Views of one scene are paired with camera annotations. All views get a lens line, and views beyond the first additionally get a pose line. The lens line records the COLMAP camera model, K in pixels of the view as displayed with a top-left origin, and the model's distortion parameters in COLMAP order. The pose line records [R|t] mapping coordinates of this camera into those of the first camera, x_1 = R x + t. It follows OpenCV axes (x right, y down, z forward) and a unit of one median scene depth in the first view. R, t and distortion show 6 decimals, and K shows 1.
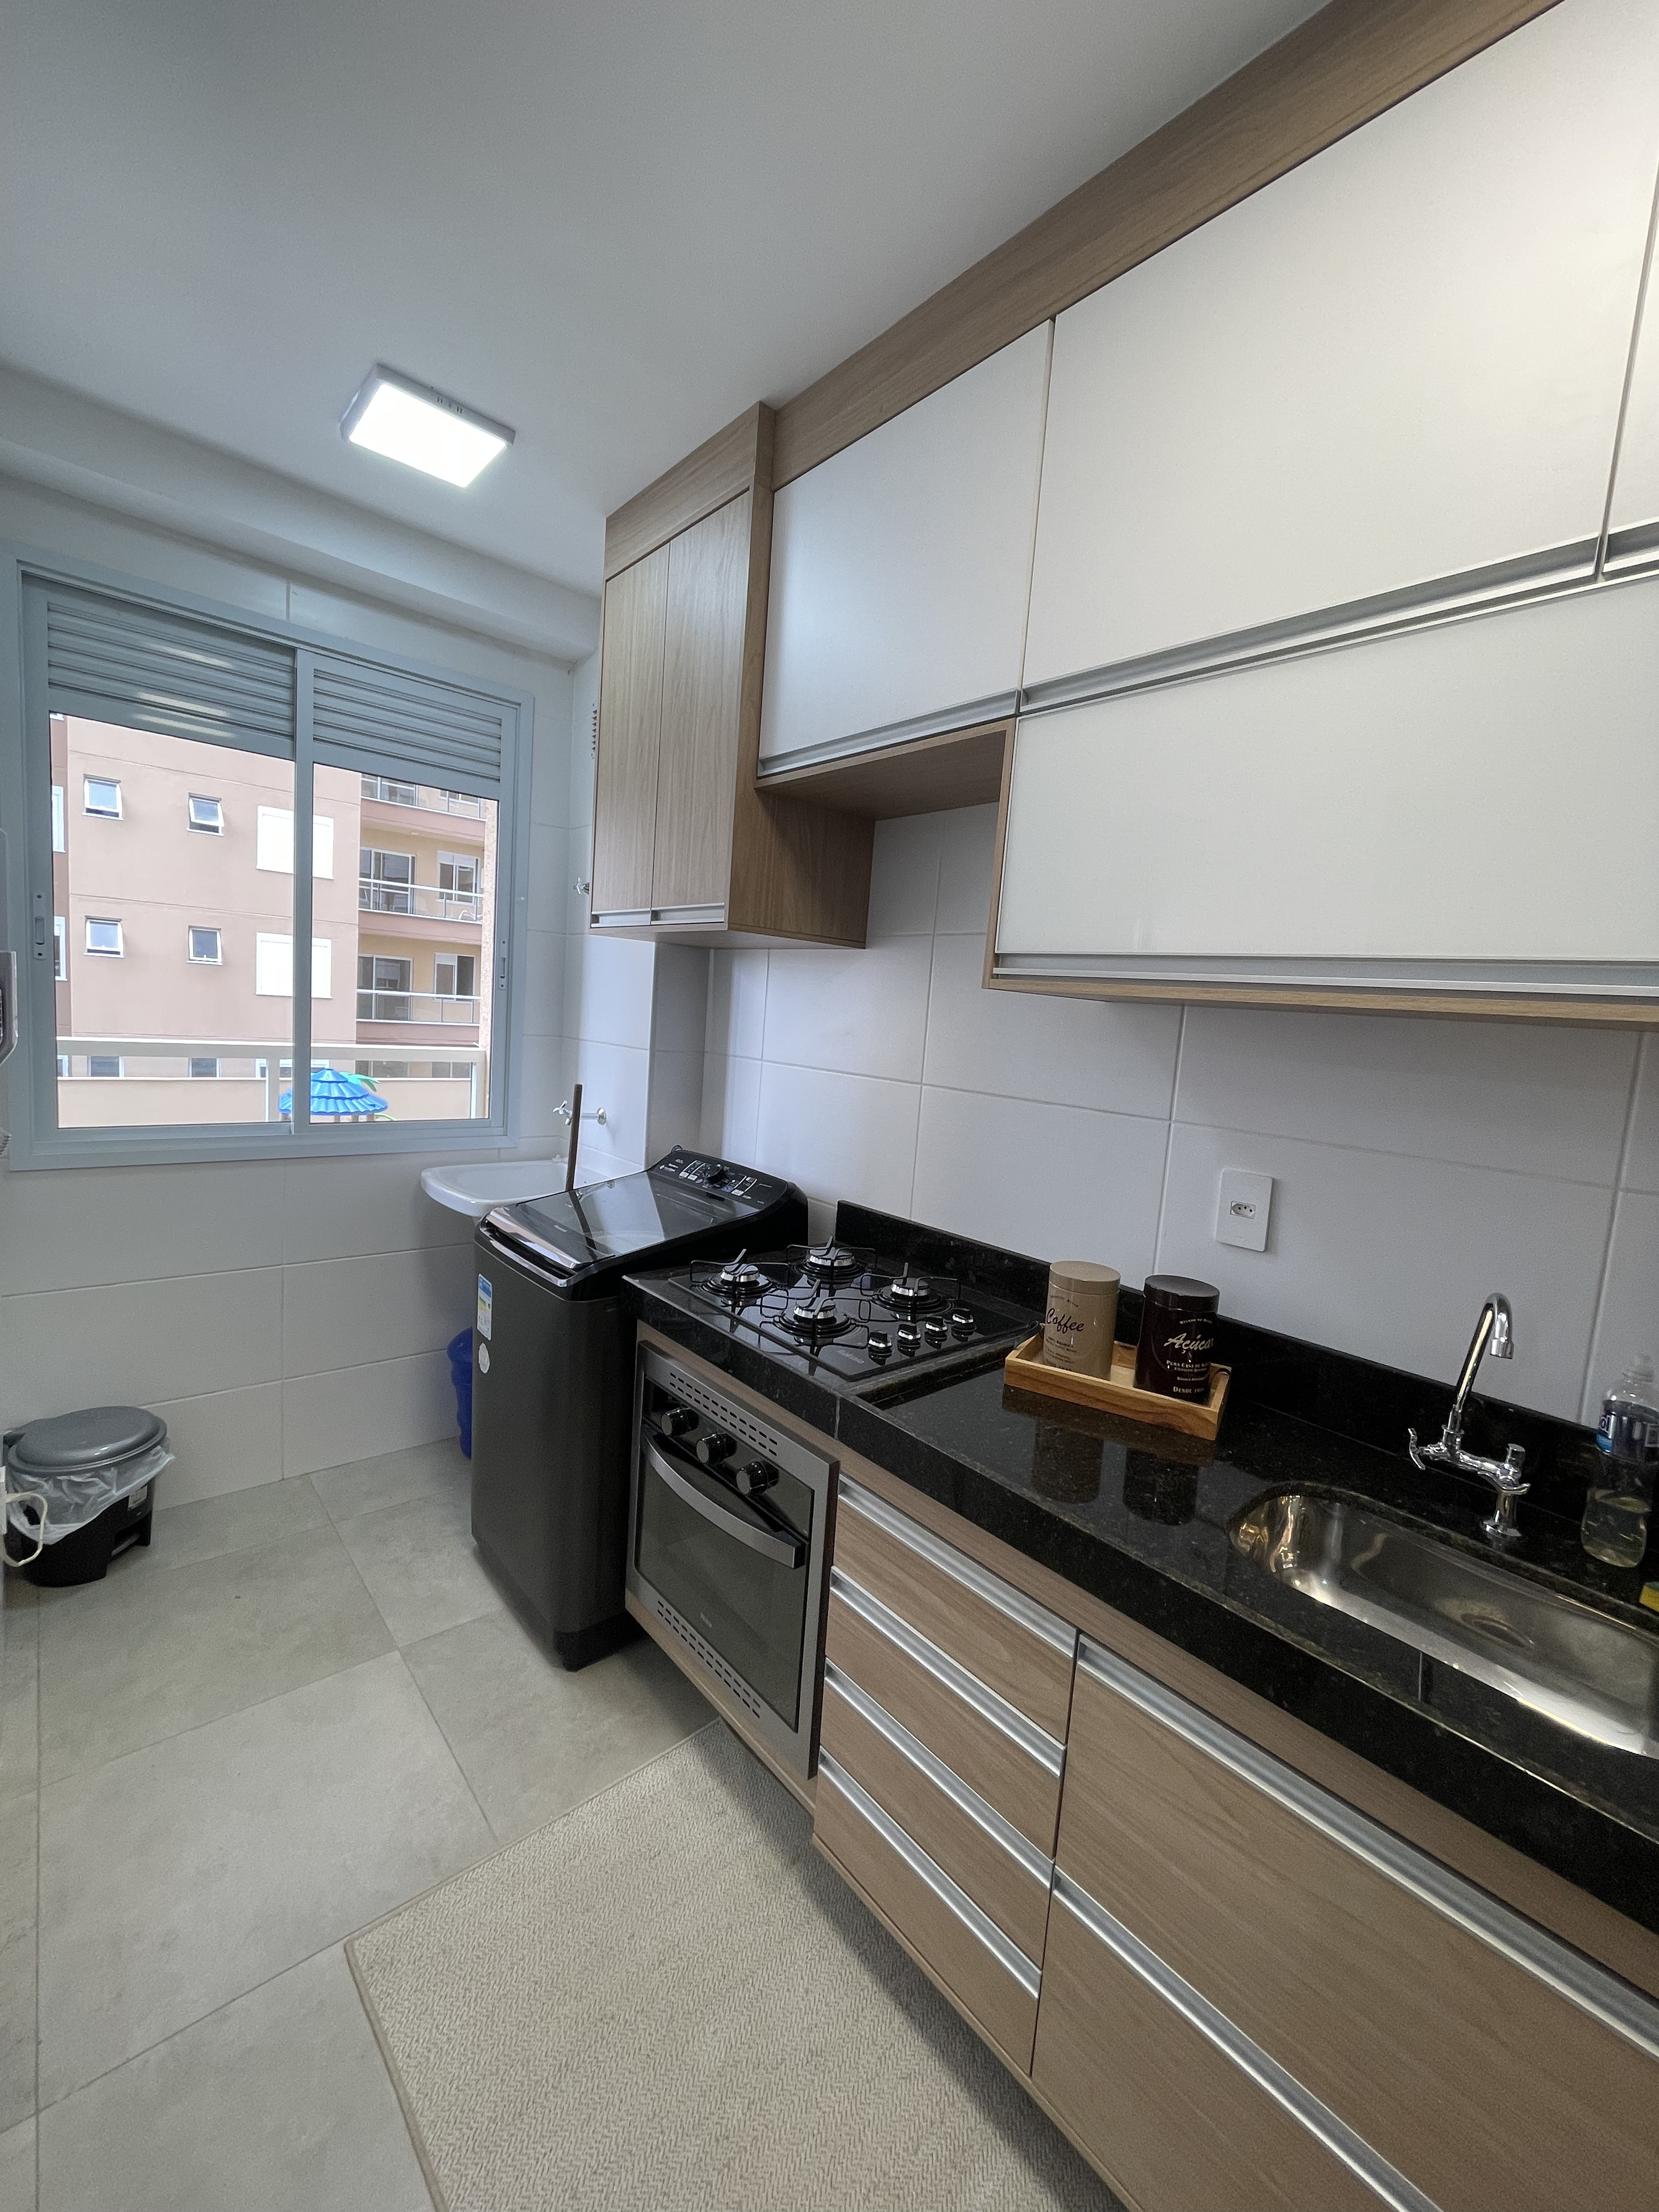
lens RADIAL K [[892.7, 0, 847.4], [0, 892.7, 1109.0], [0, 0, 1]] dist [-0.001313, 0.000274]
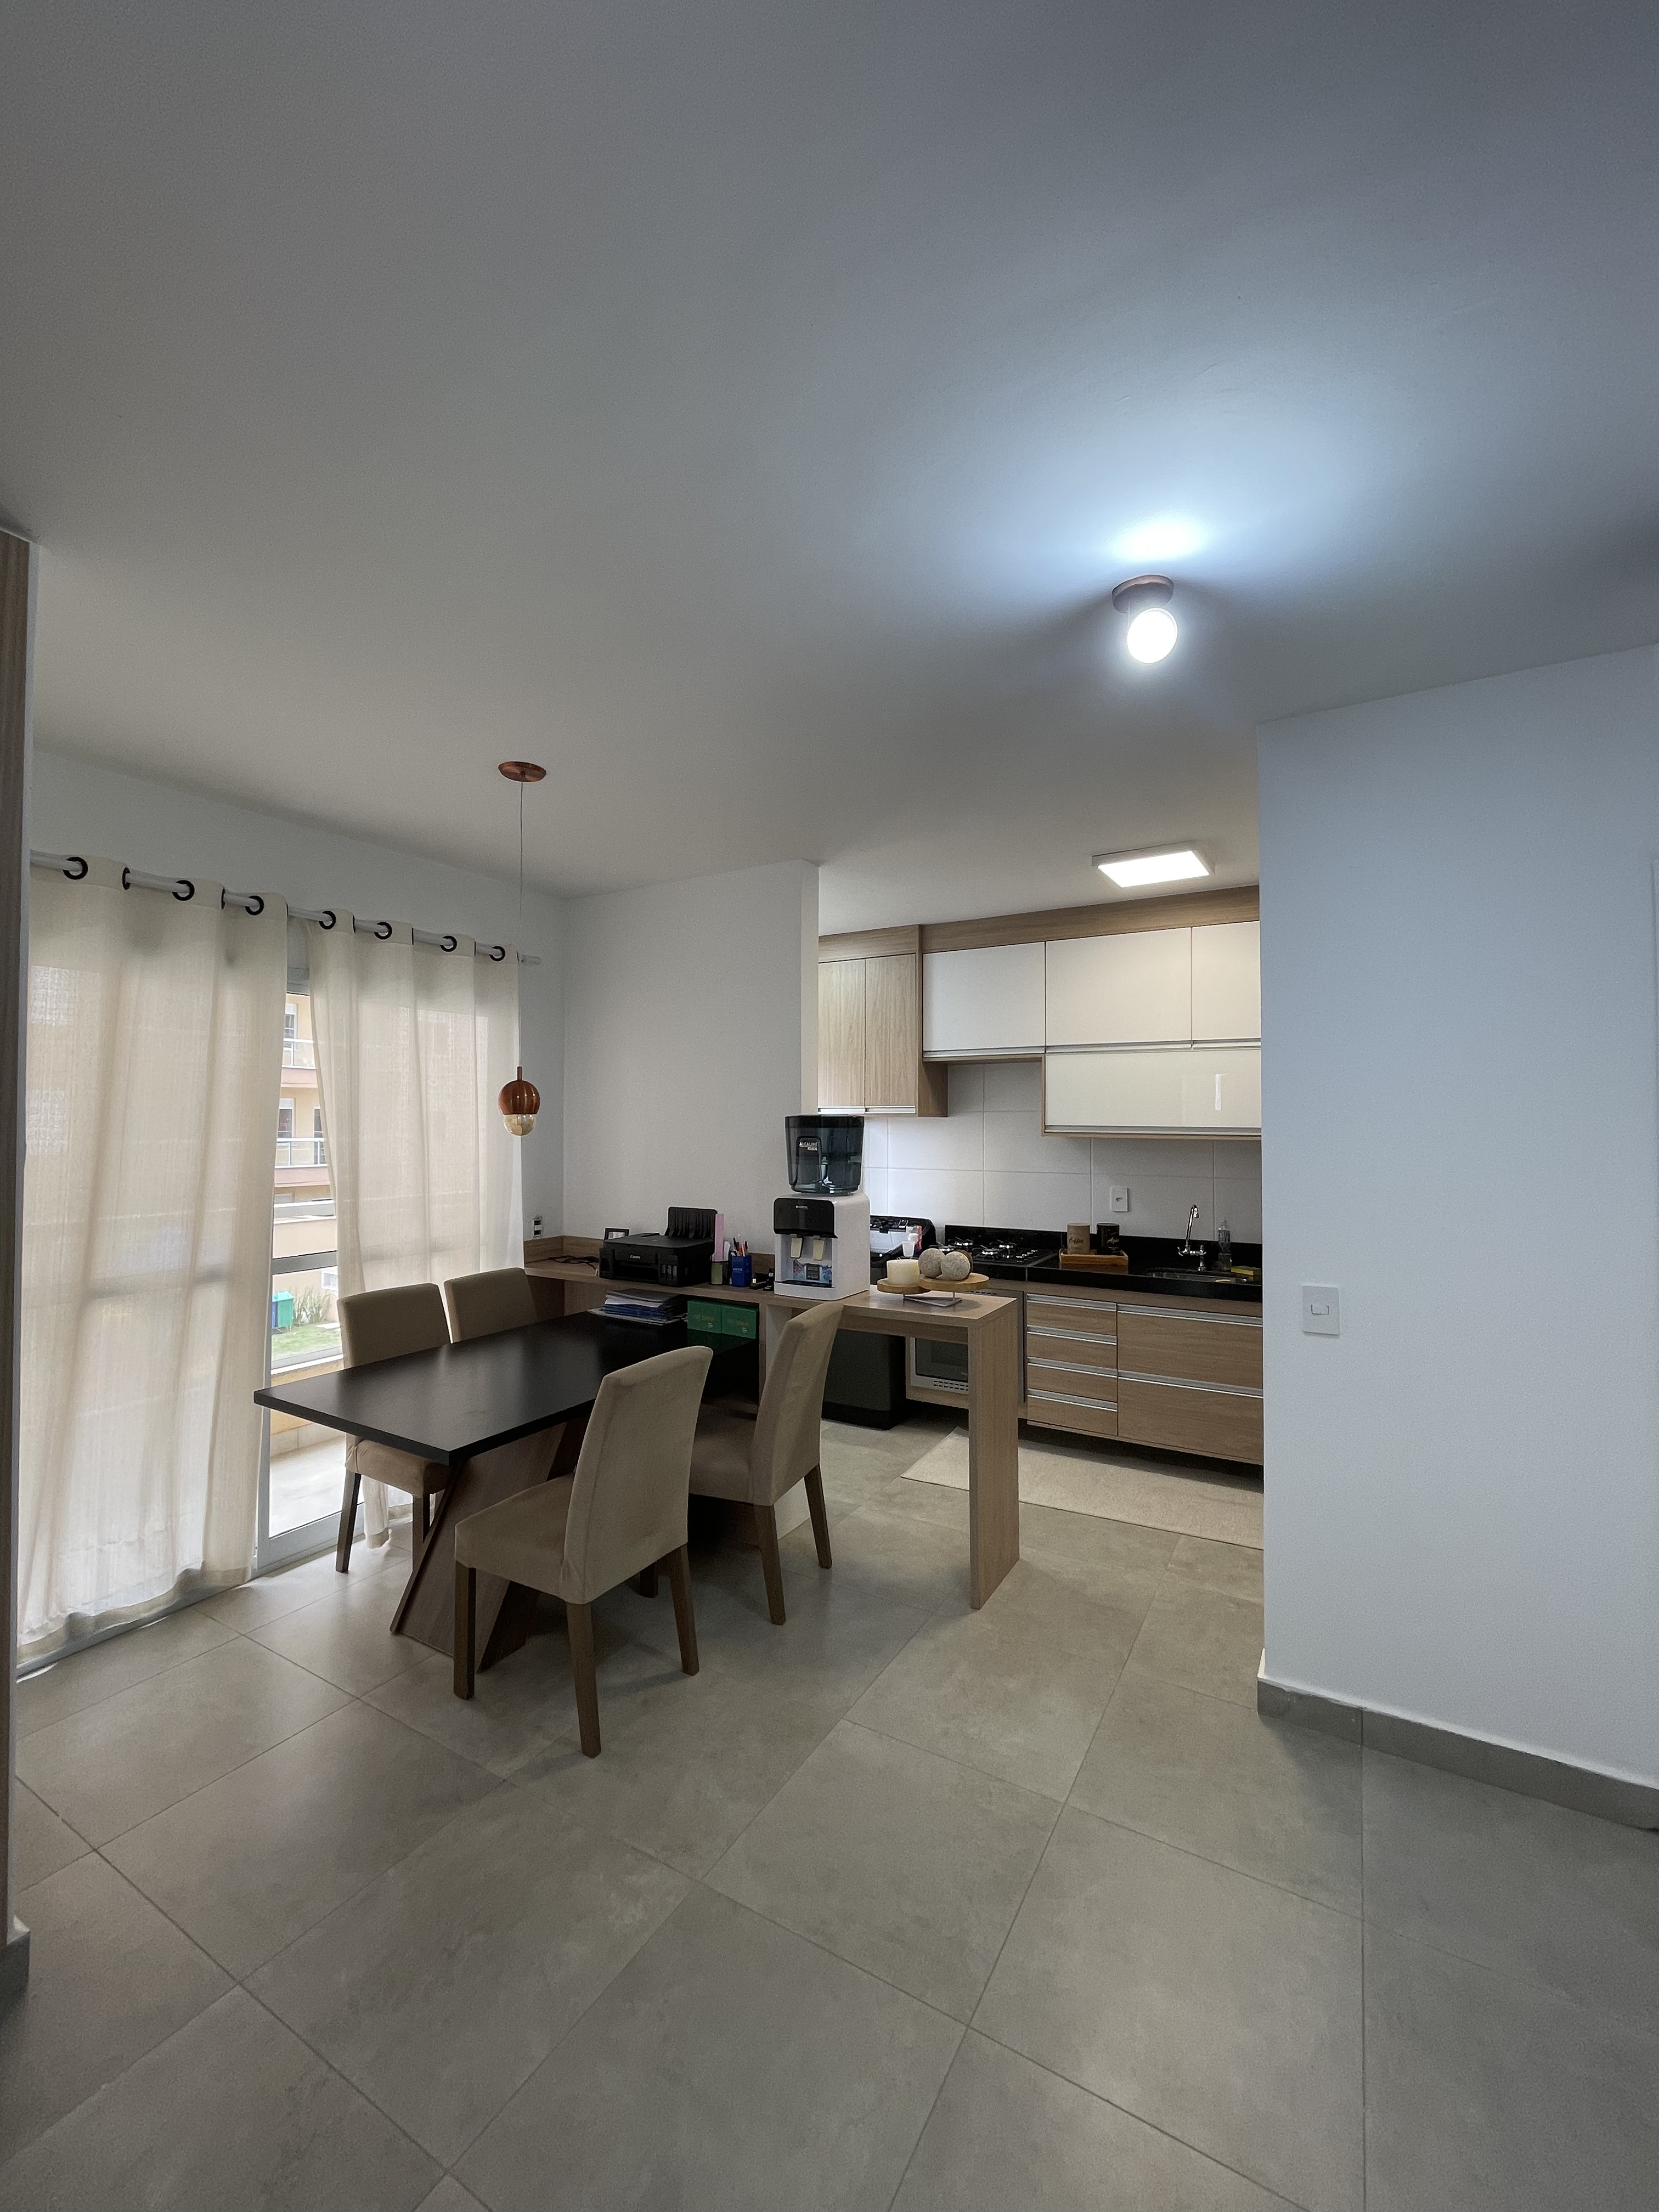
lens RADIAL K [[892.7, 0, 847.6], [0, 892.7, 1105.7], [0, 0, 1]] dist [-0.001313, 0.000274]
pose [[0.946096, -0.067336, 0.316809, -1.478830], [0.102001, 0.990322, -0.094121, -0.015927], [-0.307405, 0.121362, 0.943808, -1.763728]]
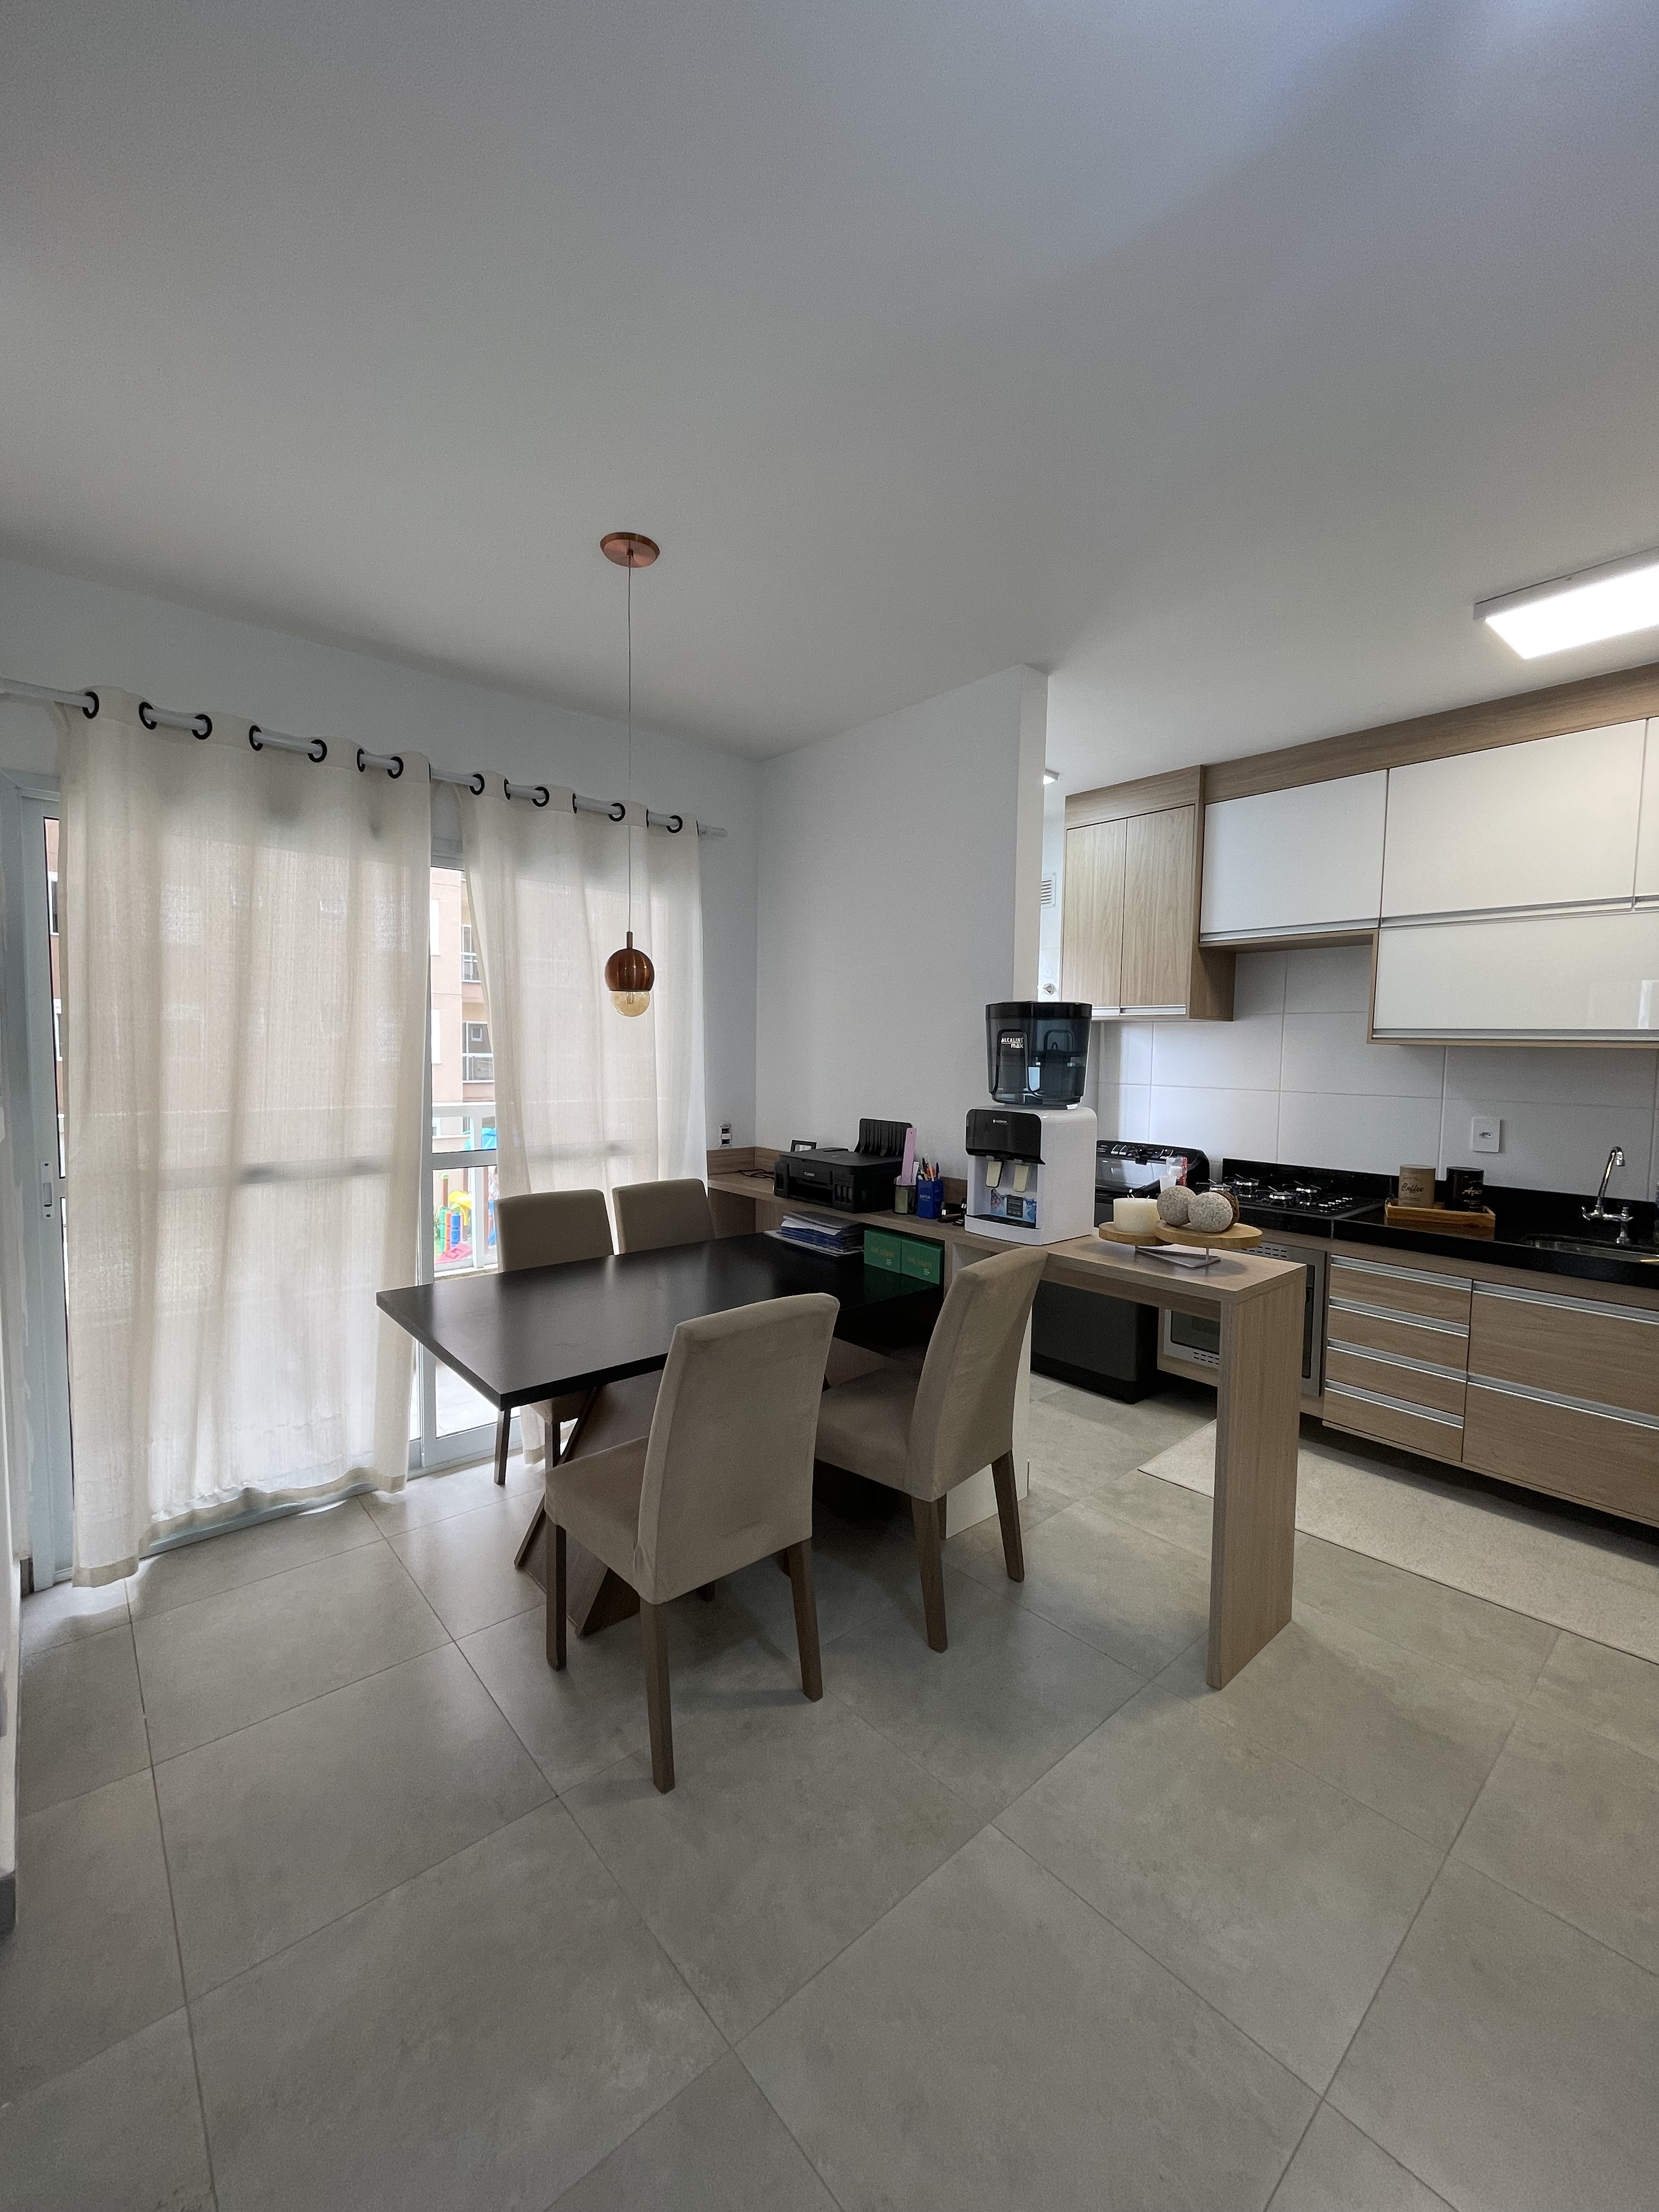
lens RADIAL K [[892.7, 0, 843.3], [0, 892.7, 1108.9], [0, 0, 1]] dist [-0.001313, 0.000274]
pose [[0.998143, -0.060043, -0.010224, -1.171943], [0.059641, 0.997576, -0.035853, 0.033034], [0.012352, 0.035176, 0.999305, -1.294844]]
